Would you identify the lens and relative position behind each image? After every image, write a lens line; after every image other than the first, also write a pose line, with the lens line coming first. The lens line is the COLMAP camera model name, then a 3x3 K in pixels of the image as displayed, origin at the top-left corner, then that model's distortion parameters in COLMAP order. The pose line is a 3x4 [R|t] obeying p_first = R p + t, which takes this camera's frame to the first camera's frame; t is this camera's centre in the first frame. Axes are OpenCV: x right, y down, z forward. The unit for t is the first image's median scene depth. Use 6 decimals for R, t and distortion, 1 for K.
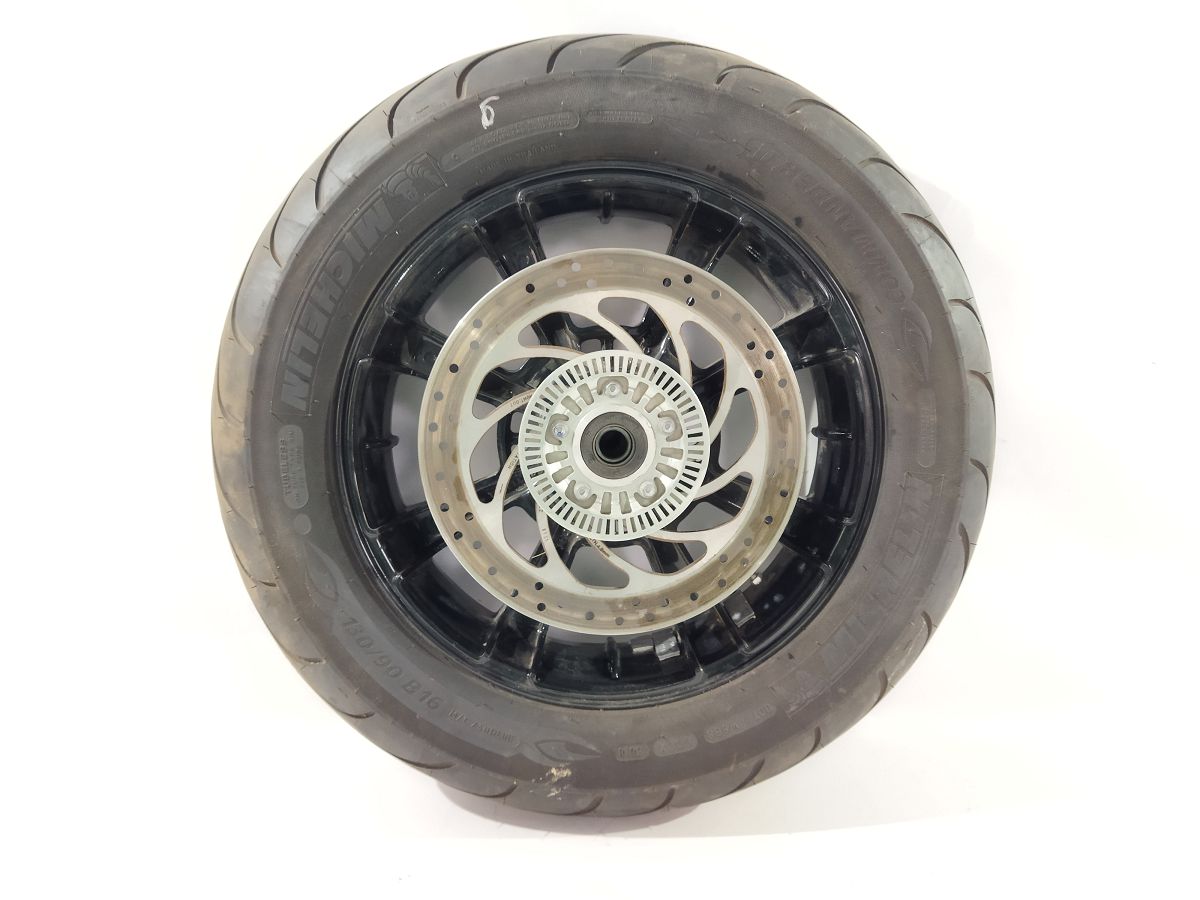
lens RADIAL K [[908.4, 0, 600.9], [0, 908.4, 445.7], [0, 0, 1]] dist [0.061177, -0.082550]
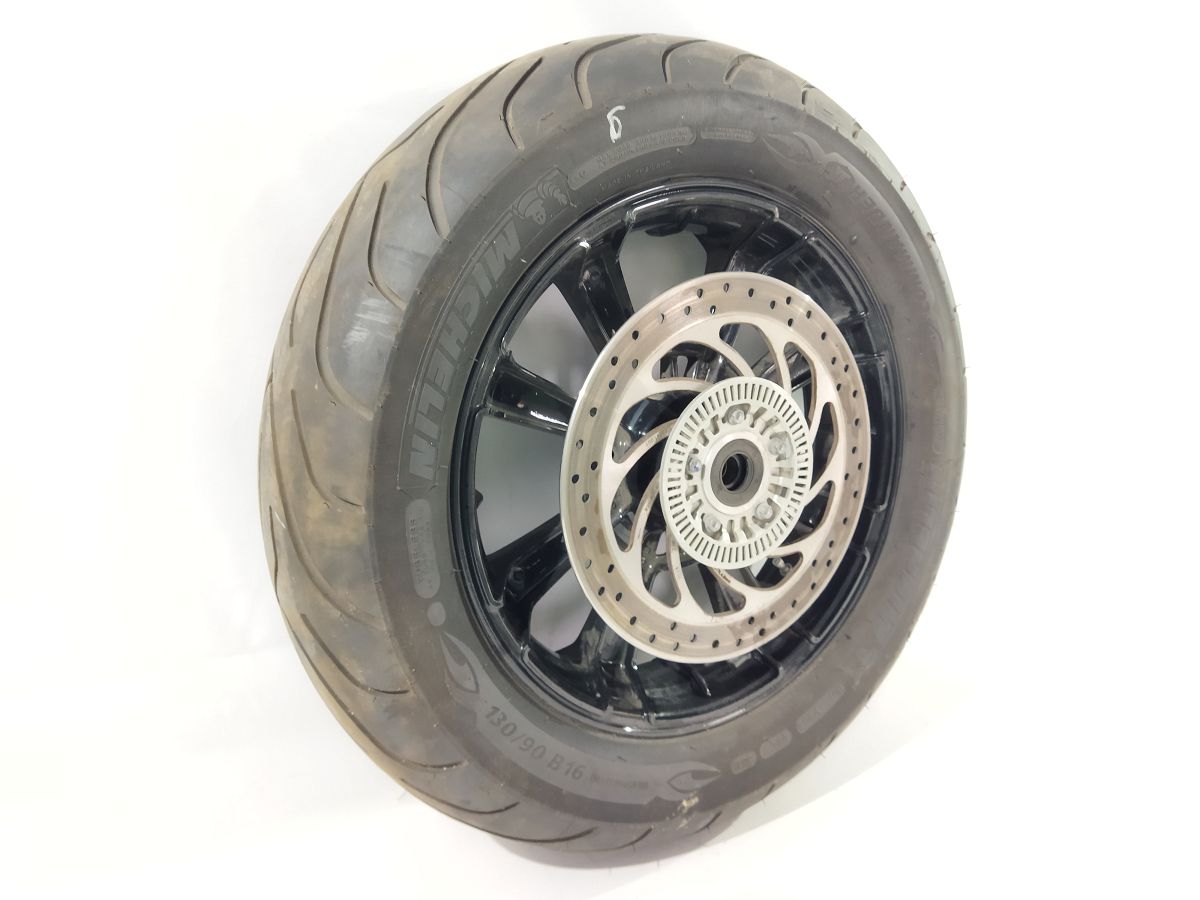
lens RADIAL K [[908.4, 0, 605.1], [0, 908.4, 447.7], [0, 0, 1]] dist [0.061177, -0.082550]
pose [[0.869303, -0.118577, 0.479845, -0.576902], [0.079160, 0.991666, 0.101648, -0.137853], [-0.487899, -0.050379, 0.871445, 0.205876]]
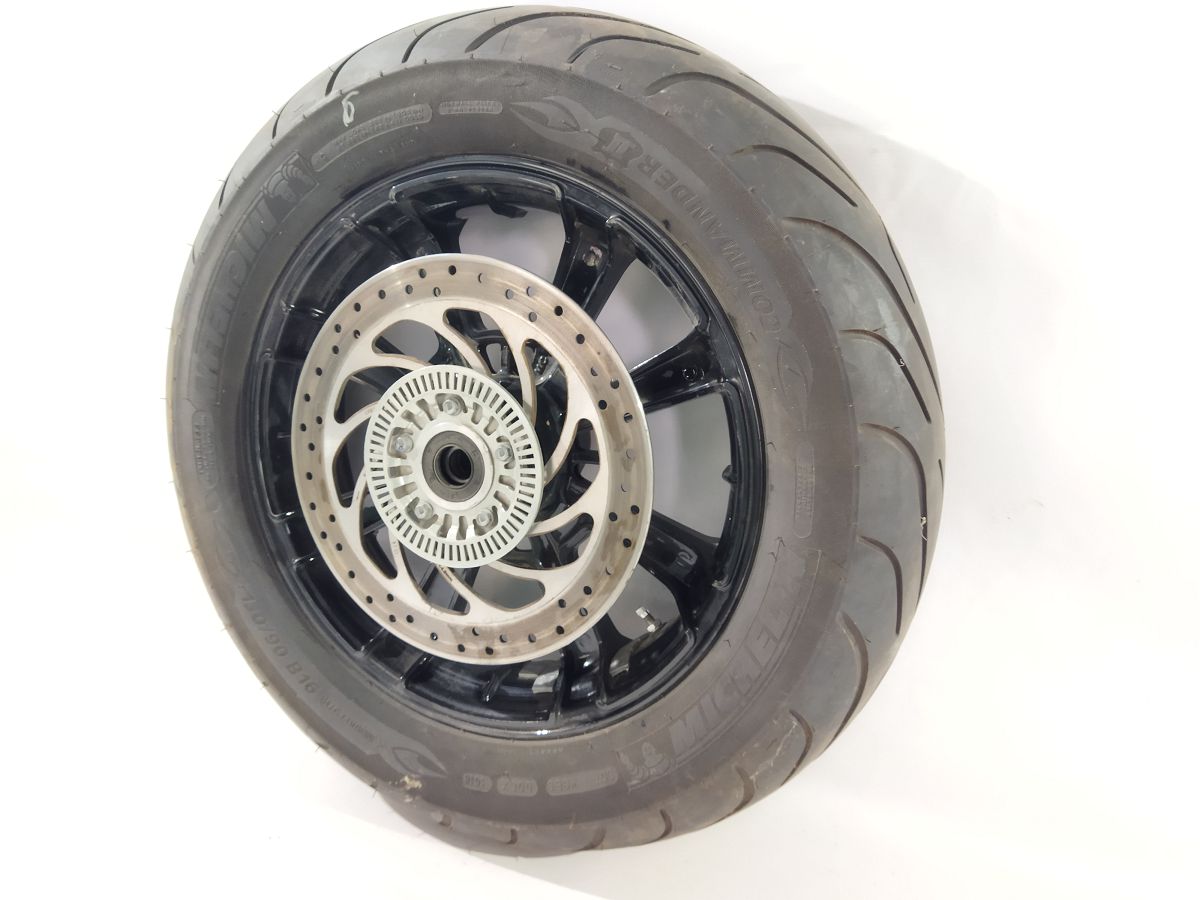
lens RADIAL K [[908.4, 0, 598.0], [0, 908.4, 440.9], [0, 0, 1]] dist [0.061177, -0.082550]
pose [[0.903115, 0.109452, -0.415216, 0.530228], [-0.074773, 0.992281, 0.098932, -0.129147], [0.422839, -0.058300, 0.904328, 0.214808]]
